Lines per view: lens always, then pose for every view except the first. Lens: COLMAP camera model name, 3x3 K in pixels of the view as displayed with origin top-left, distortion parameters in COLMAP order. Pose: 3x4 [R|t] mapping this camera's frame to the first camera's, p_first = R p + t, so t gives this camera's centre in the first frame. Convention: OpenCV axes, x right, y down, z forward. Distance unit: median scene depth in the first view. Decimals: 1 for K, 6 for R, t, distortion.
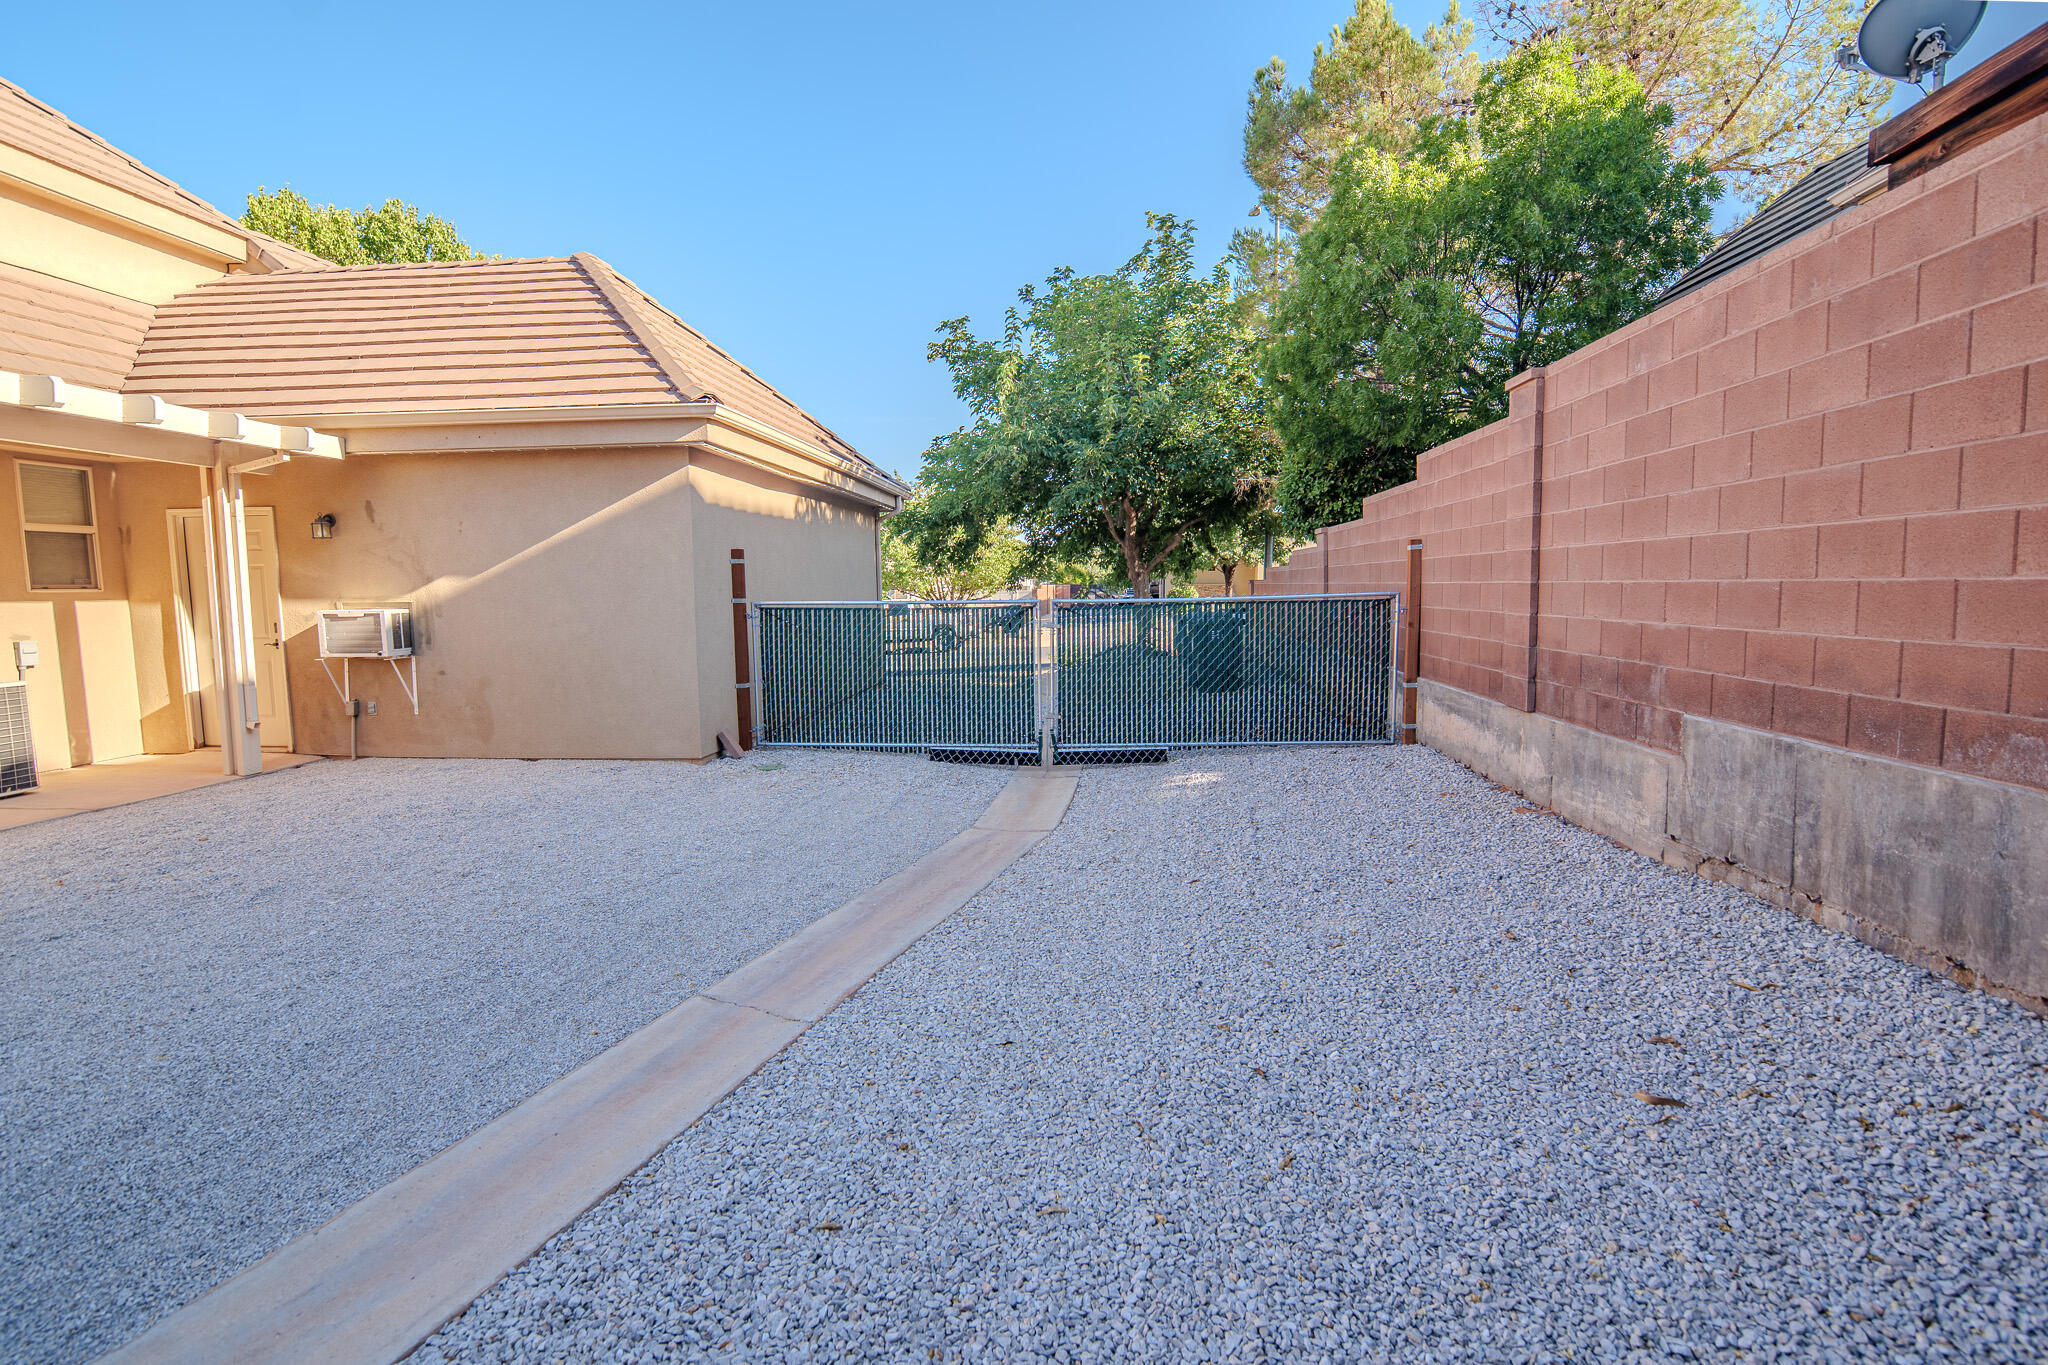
lens RADIAL K [[953.3, 0, 1024.0], [0, 953.3, 682.5], [0, 0, 1]] dist [-0.001084, 0.000095]
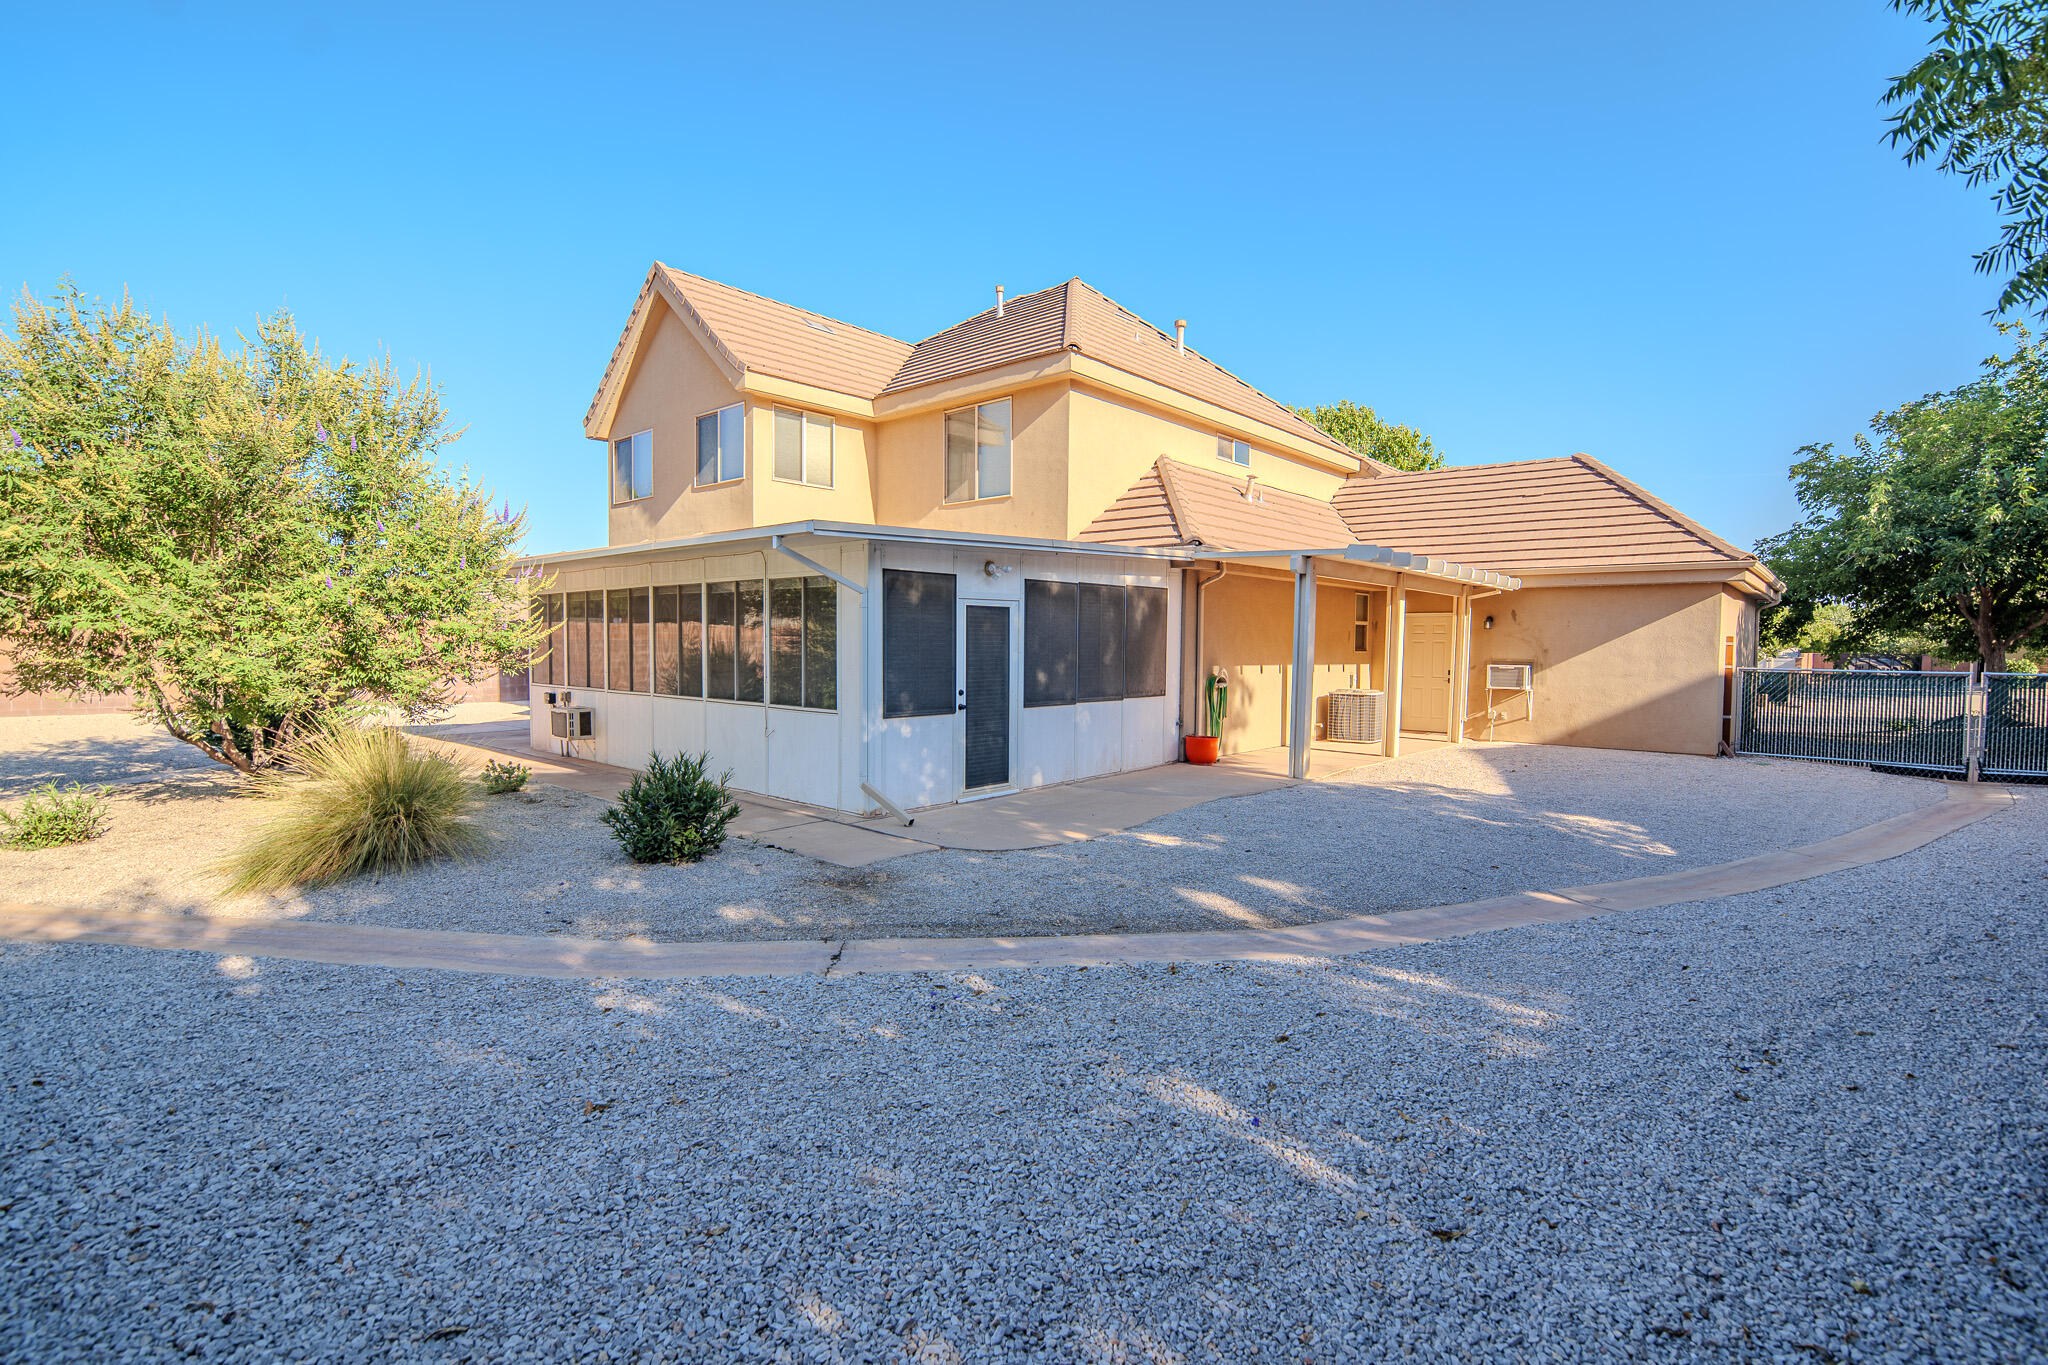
lens RADIAL K [[940.7, 0, 1024.0], [0, 940.7, 682.5], [0, 0, 1]] dist [-0.021686, -0.000001]
pose [[0.800590, 0.044340, -0.597569, -0.291073], [-0.080081, 0.996230, -0.033367, 0.091383], [0.593837, 0.074567, 0.801123, -0.988691]]
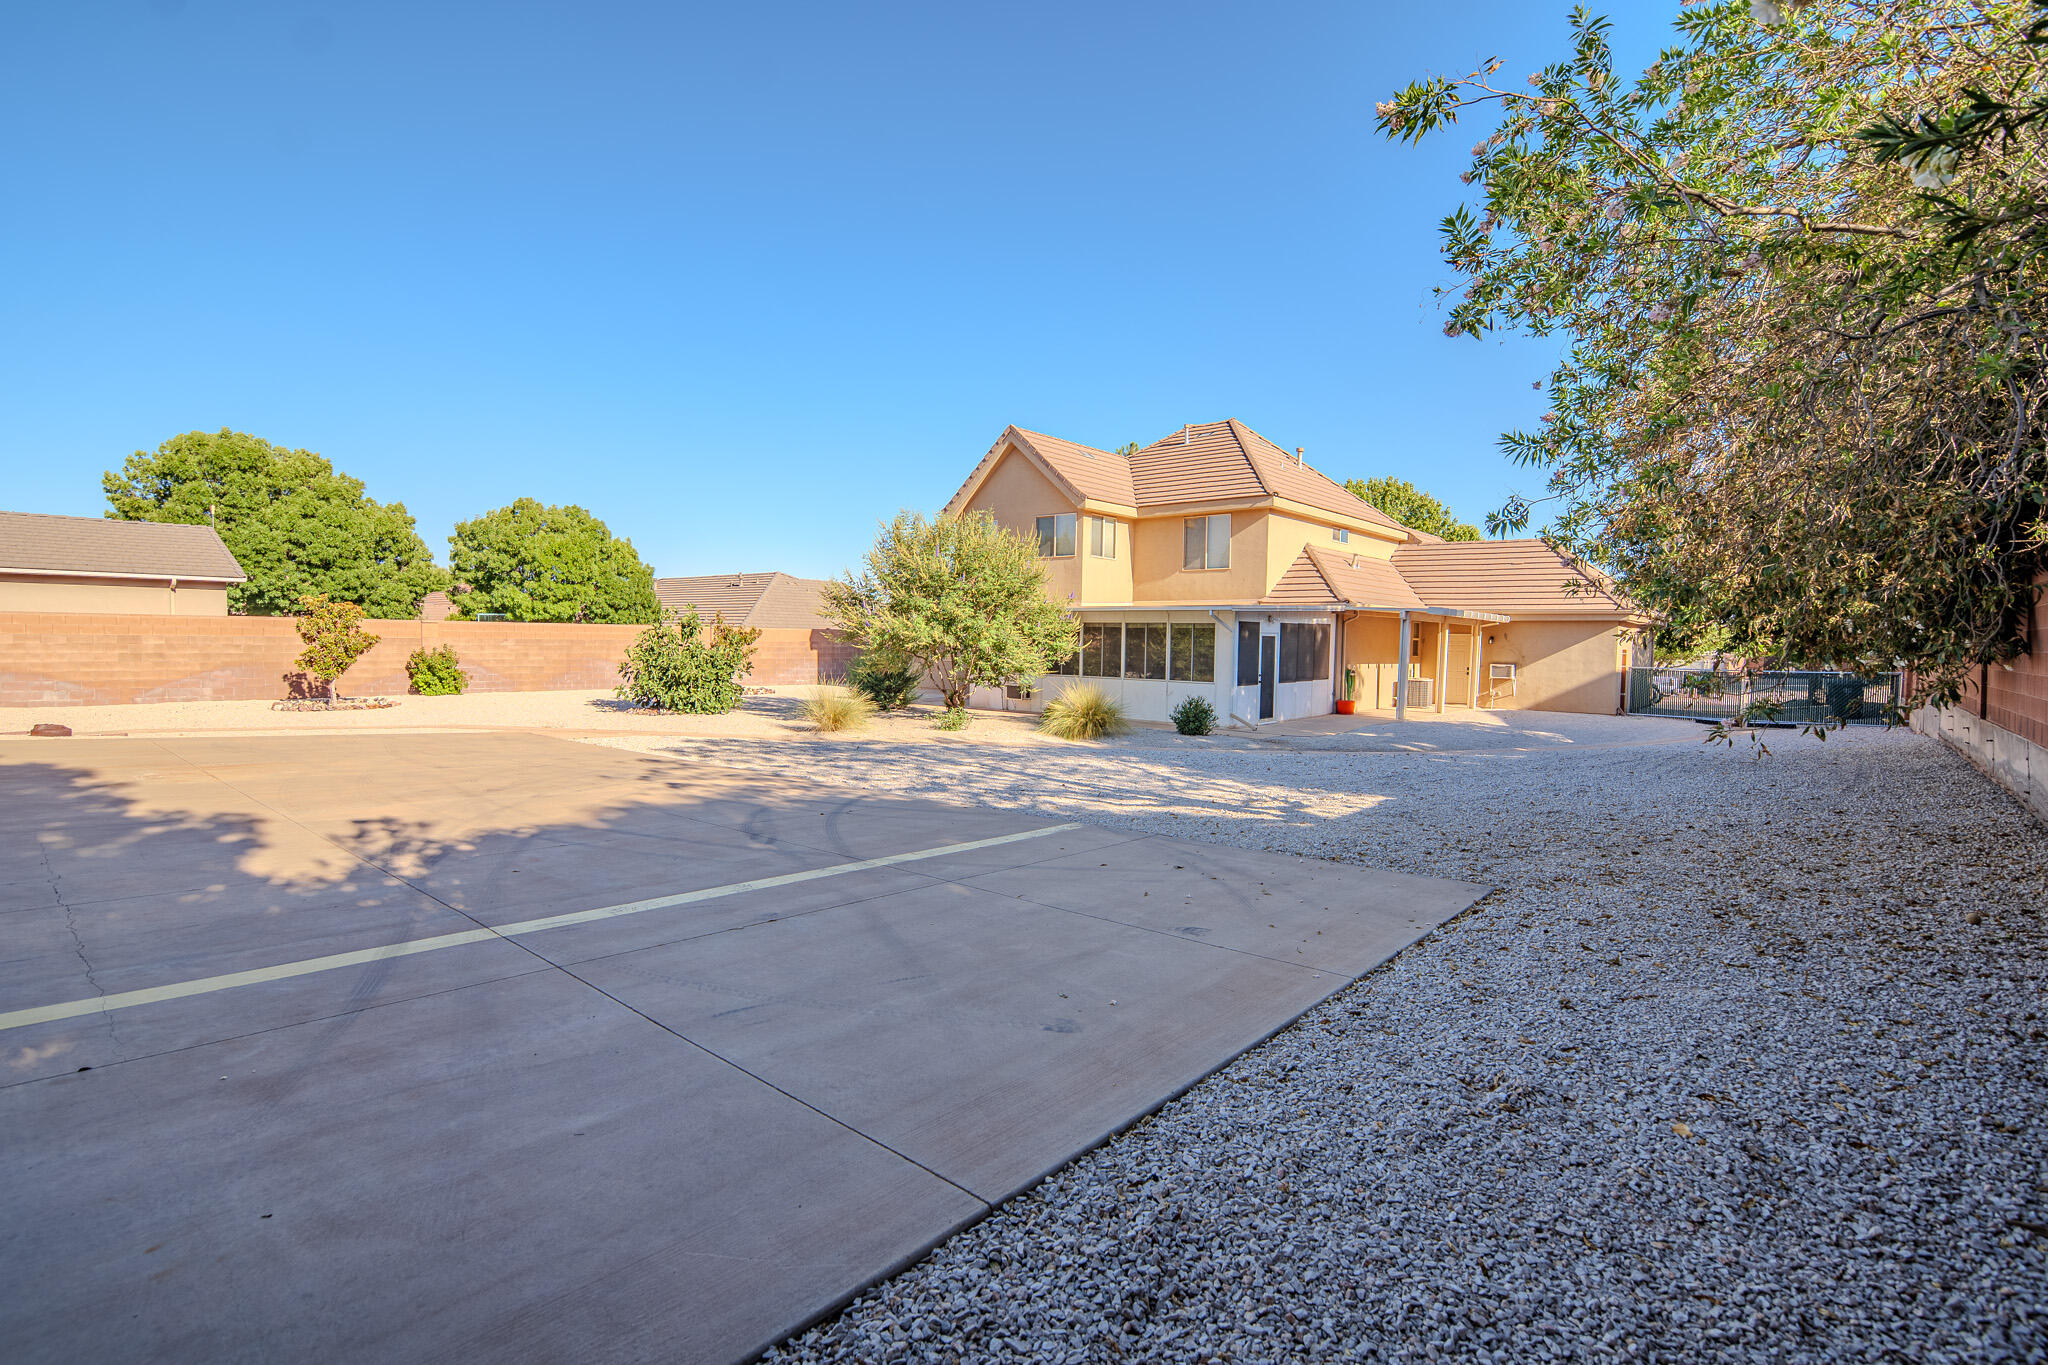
lens RADIAL K [[953.3, 0, 1024.0], [0, 953.3, 682.5], [0, 0, 1]] dist [-0.001084, 0.000095]
pose [[0.811828, 0.054781, -0.581322, -0.073208], [-0.088103, 0.995683, -0.029208, 0.210907], [0.577212, 0.074928, 0.813149, -2.442944]]
